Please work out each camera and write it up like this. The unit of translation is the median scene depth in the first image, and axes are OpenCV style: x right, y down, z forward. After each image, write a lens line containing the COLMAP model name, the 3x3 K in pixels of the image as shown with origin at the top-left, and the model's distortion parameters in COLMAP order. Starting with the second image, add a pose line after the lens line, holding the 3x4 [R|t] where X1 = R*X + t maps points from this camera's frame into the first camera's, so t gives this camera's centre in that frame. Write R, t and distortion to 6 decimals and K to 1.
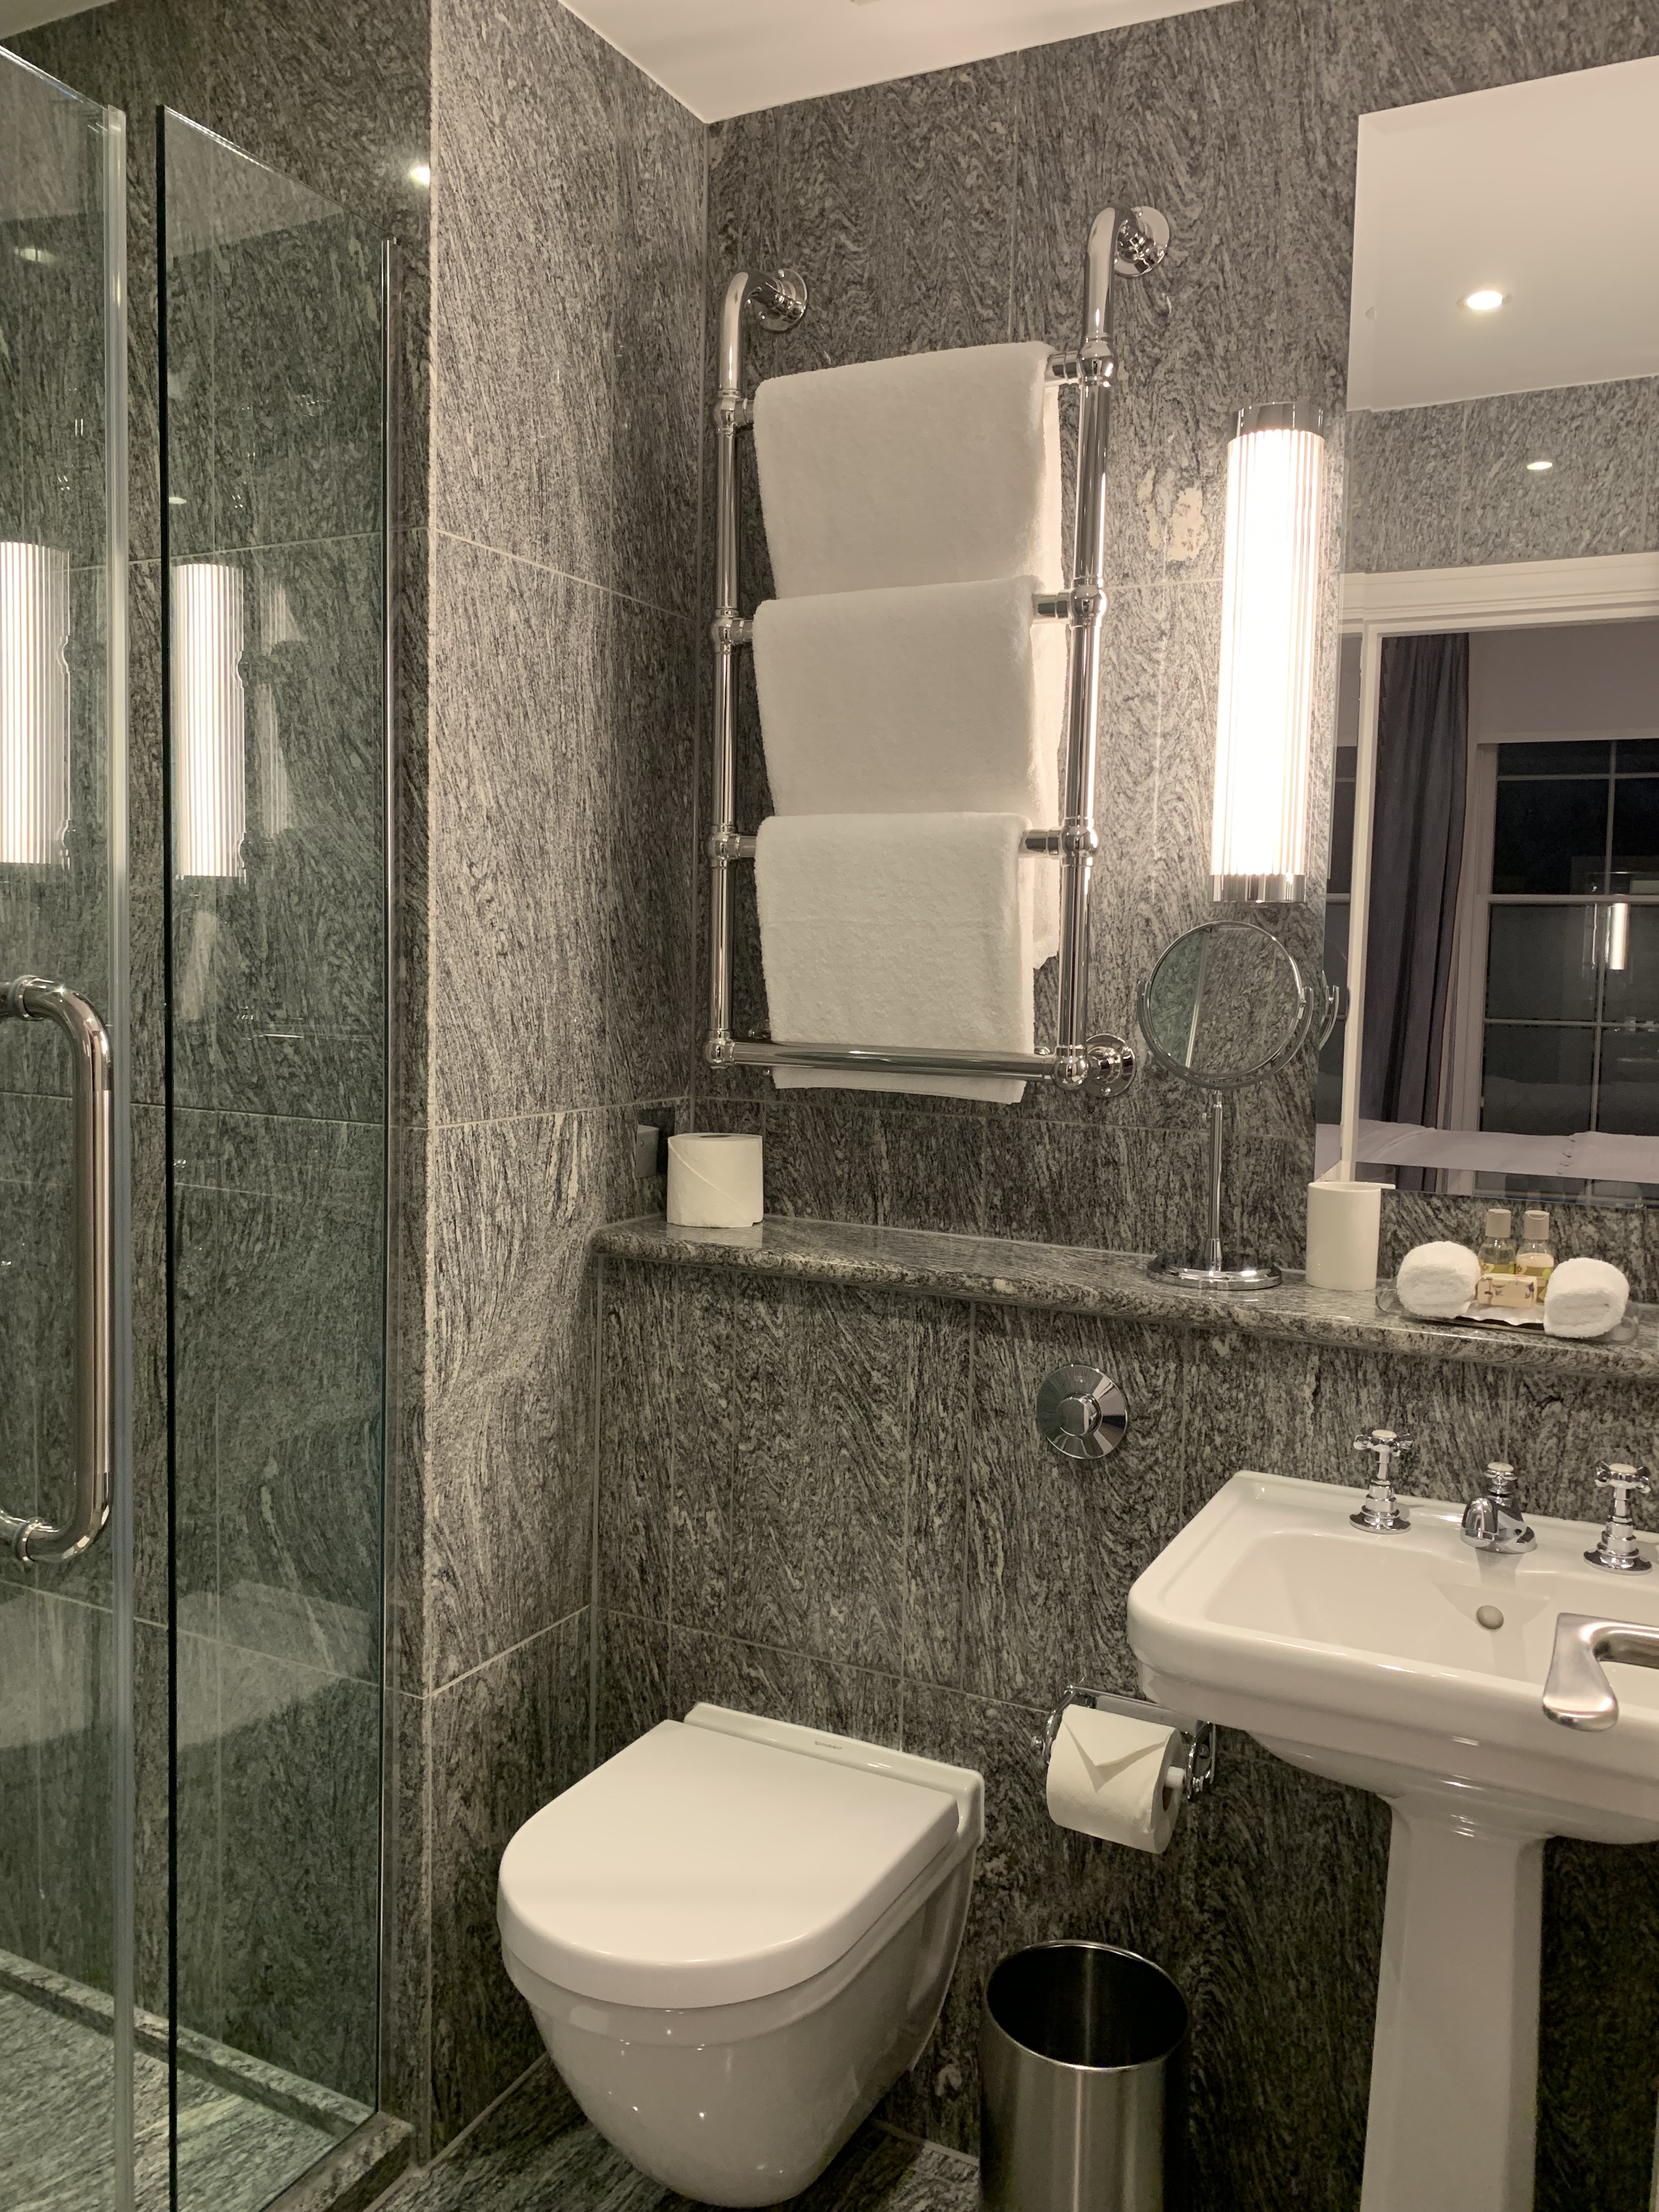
lens RADIAL K [[1698.5, 0, 844.4], [0, 1698.5, 1098.7], [0, 0, 1]] dist [-0.002860, -0.003666]
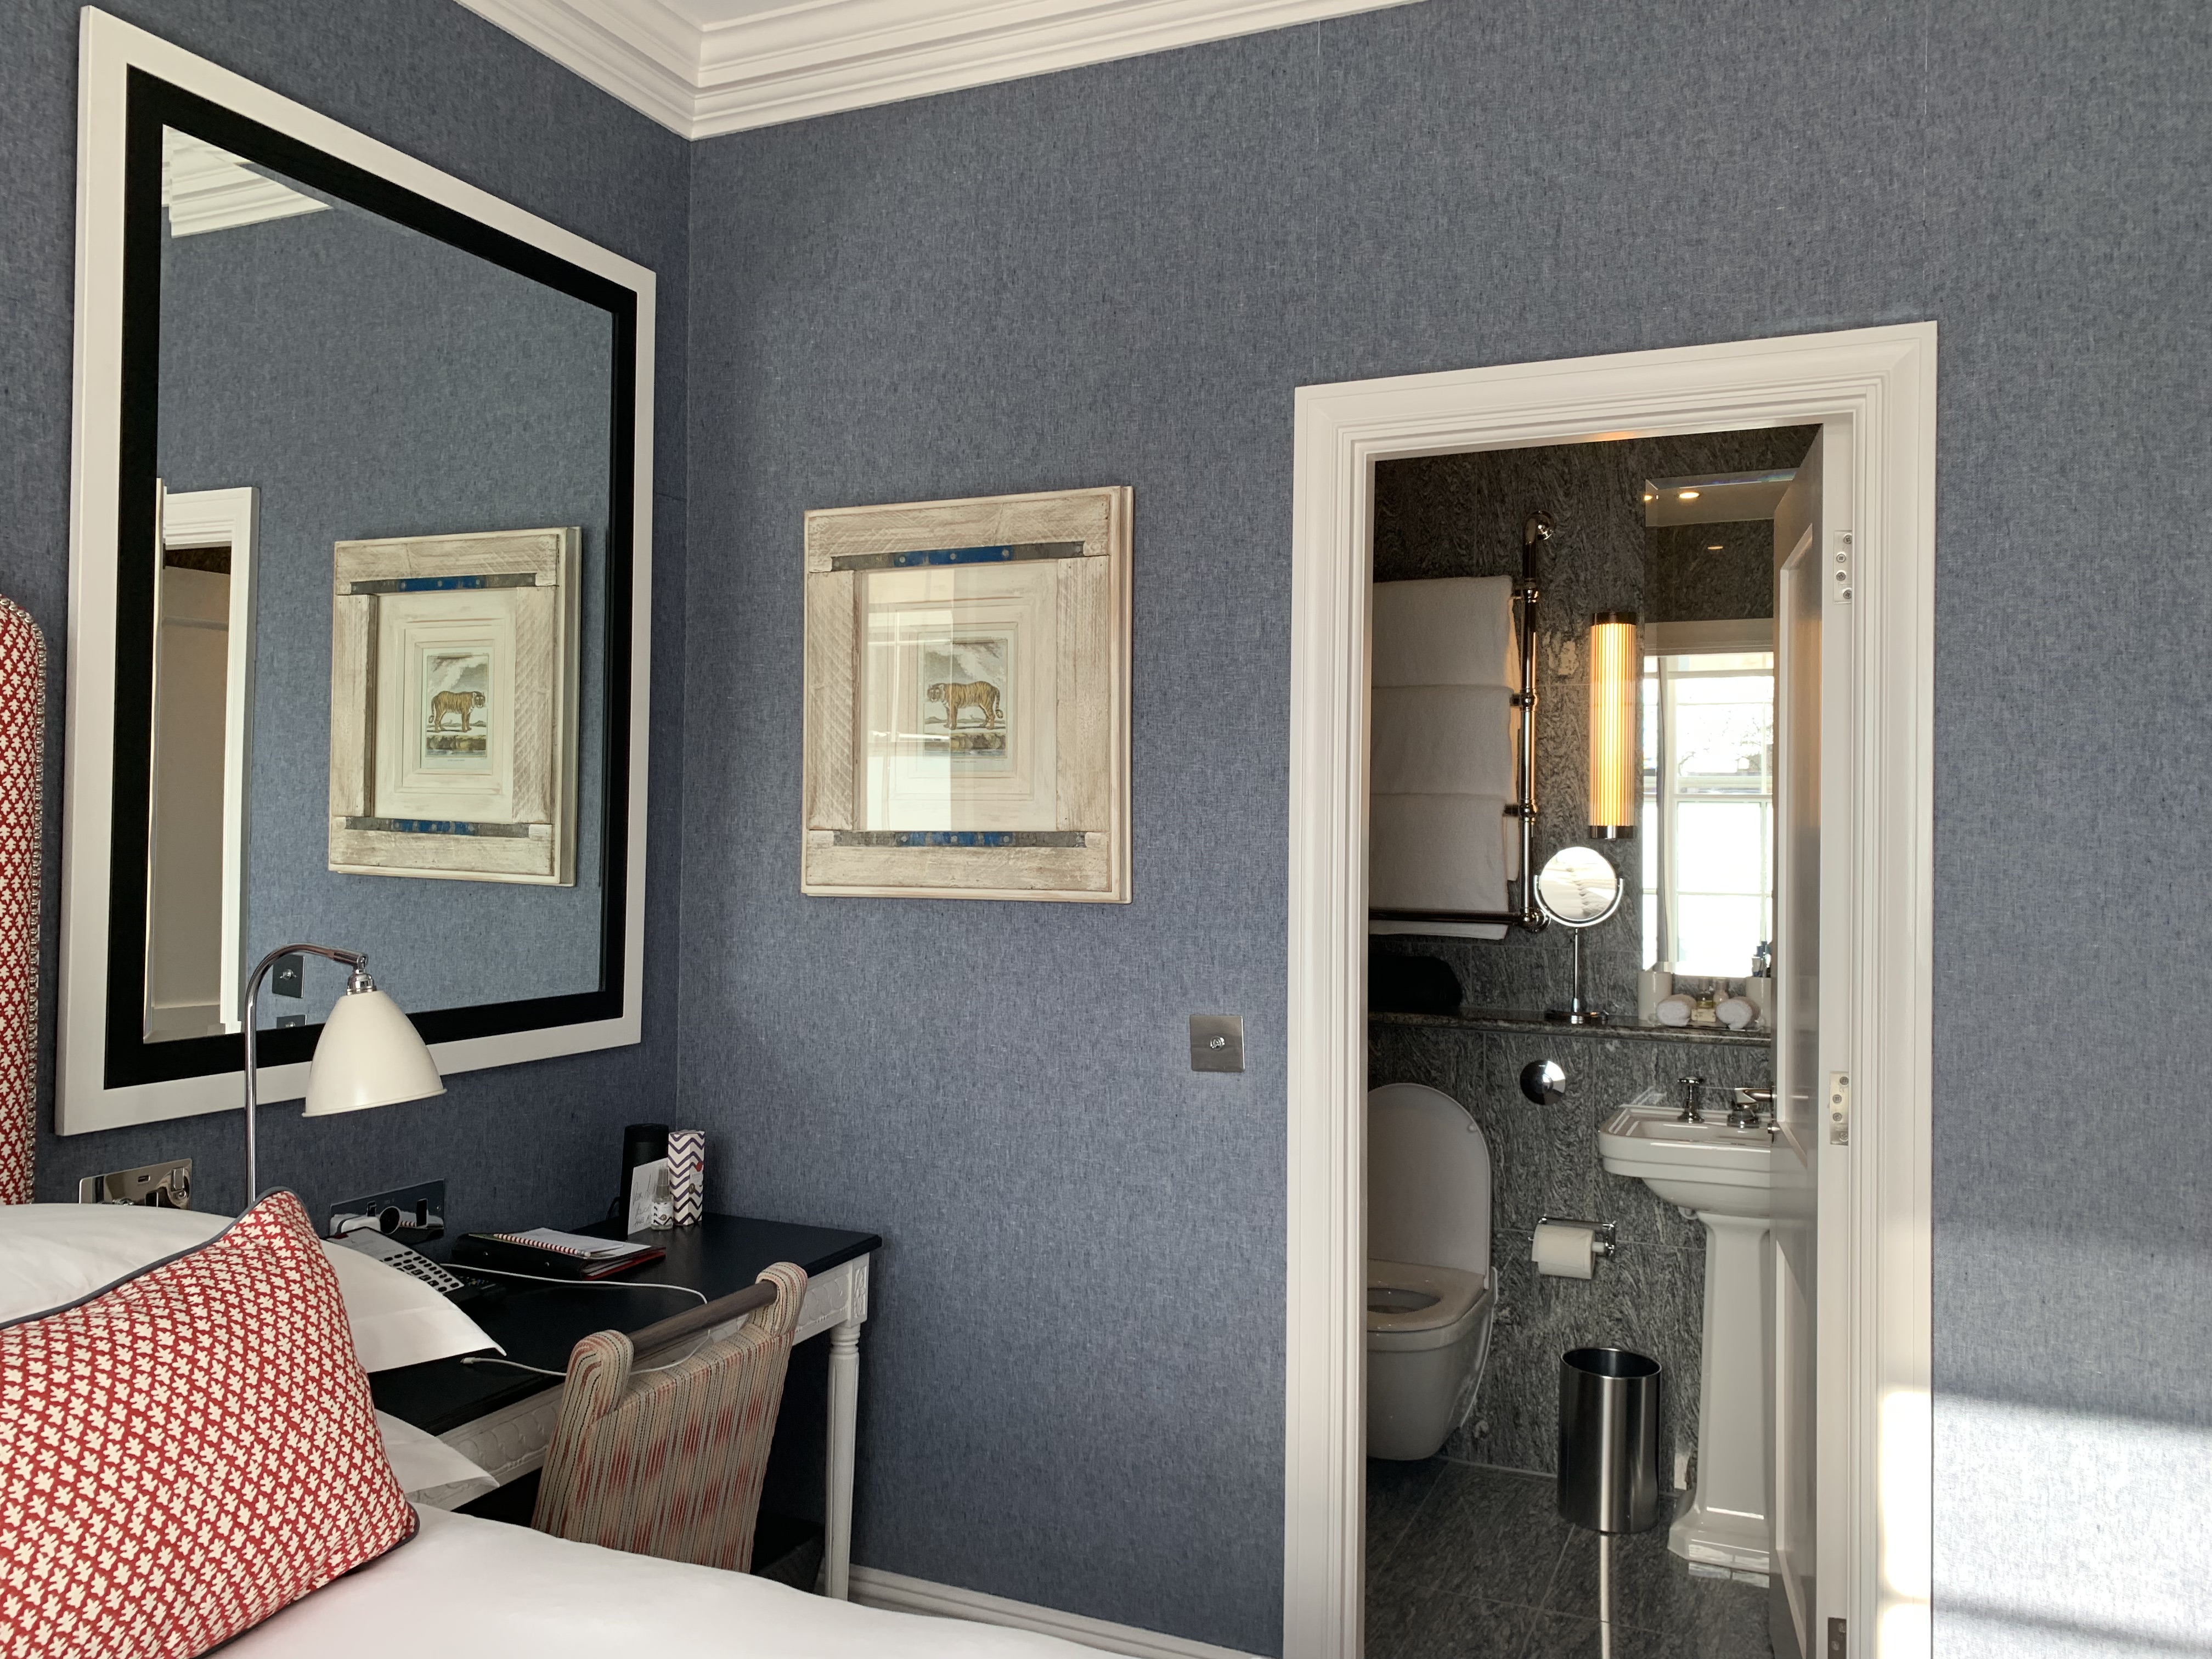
lens RADIAL K [[1698.5, 0, 1095.6], [0, 1698.5, 832.9], [0, 0, 1]] dist [-0.002860, -0.003666]
pose [[0.998801, -0.014222, 0.046842, -0.486259], [0.018092, 0.996363, -0.083267, 0.039965], [-0.045488, 0.084014, 0.995426, -1.048340]]
